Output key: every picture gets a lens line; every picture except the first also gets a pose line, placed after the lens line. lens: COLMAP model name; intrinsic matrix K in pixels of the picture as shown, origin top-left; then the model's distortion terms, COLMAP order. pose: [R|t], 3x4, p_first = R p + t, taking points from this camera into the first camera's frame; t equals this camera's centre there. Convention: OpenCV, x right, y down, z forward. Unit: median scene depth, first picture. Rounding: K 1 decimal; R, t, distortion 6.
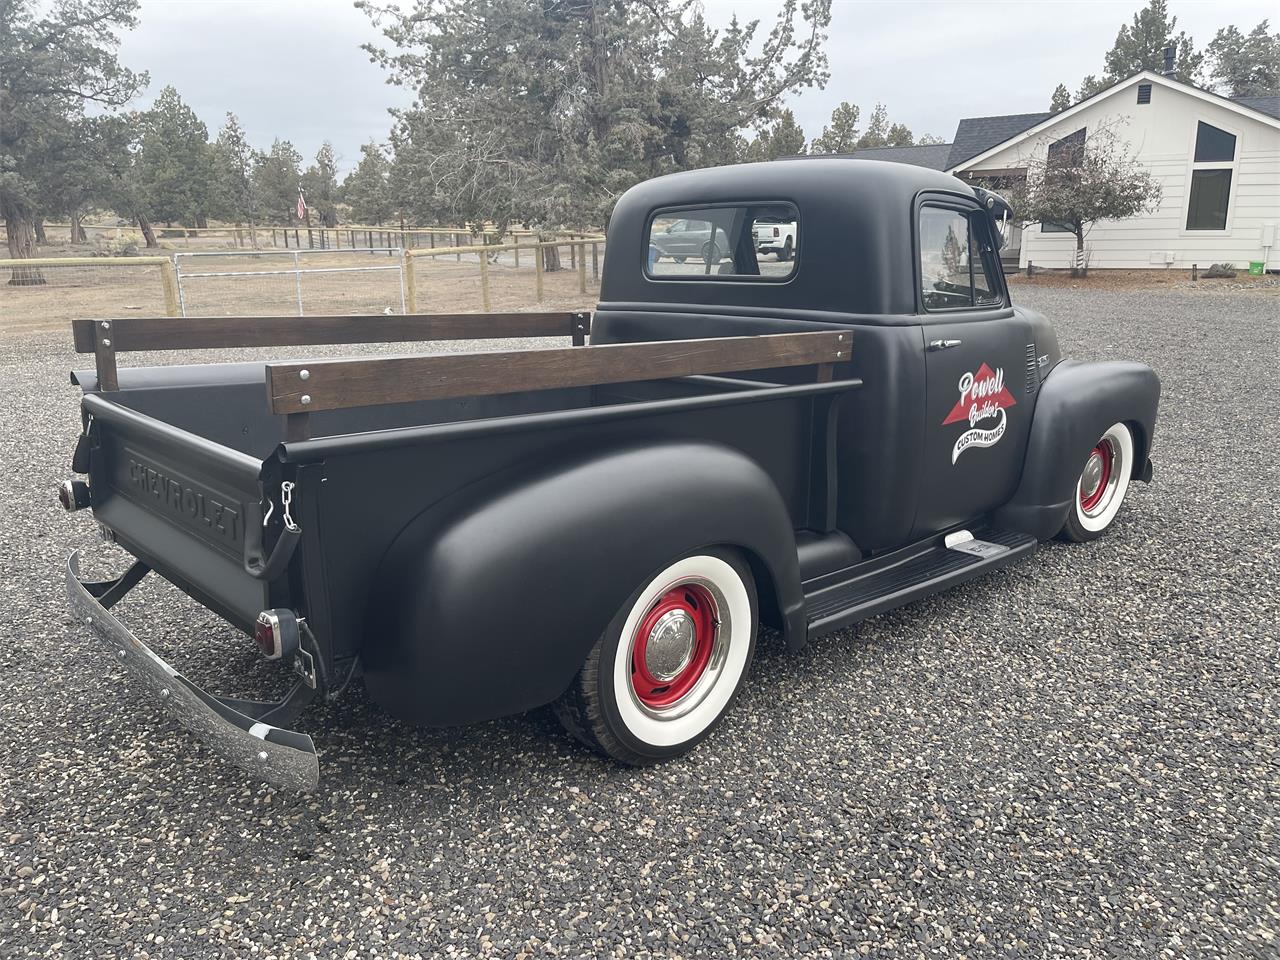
lens RADIAL K [[962.6, 0, 735.9], [0, 962.6, 477.7], [0, 0, 1]] dist [0.037982, -0.049788]
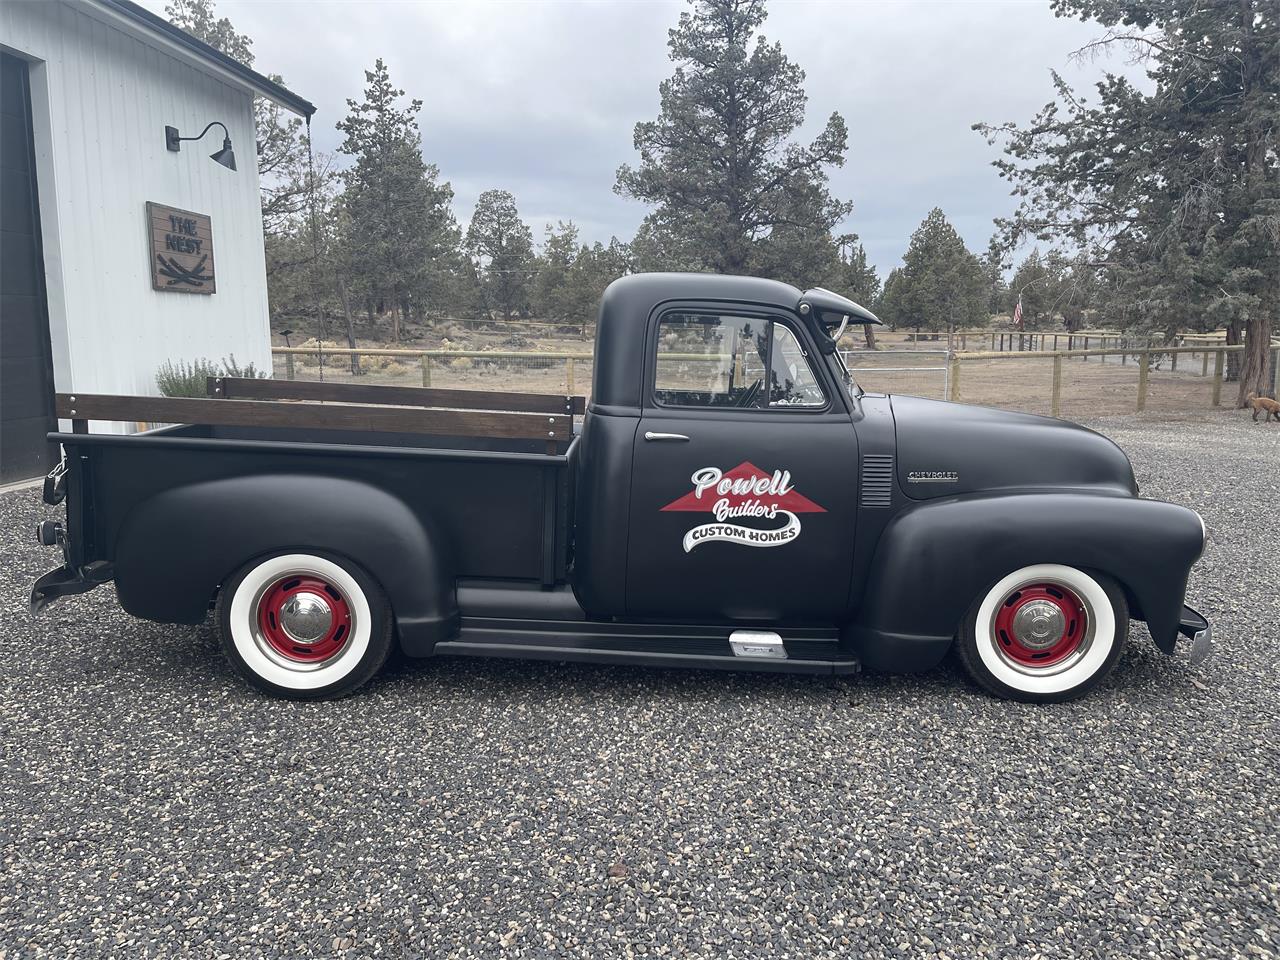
lens RADIAL K [[962.6, 0, 637.7], [0, 962.6, 491.4], [0, 0, 1]] dist [0.037982, -0.049788]
pose [[0.724585, 0.121268, -0.678433, 0.108360], [-0.181541, 0.983216, -0.018143, -0.006116], [0.664846, 0.136309, 0.734438, 0.023147]]
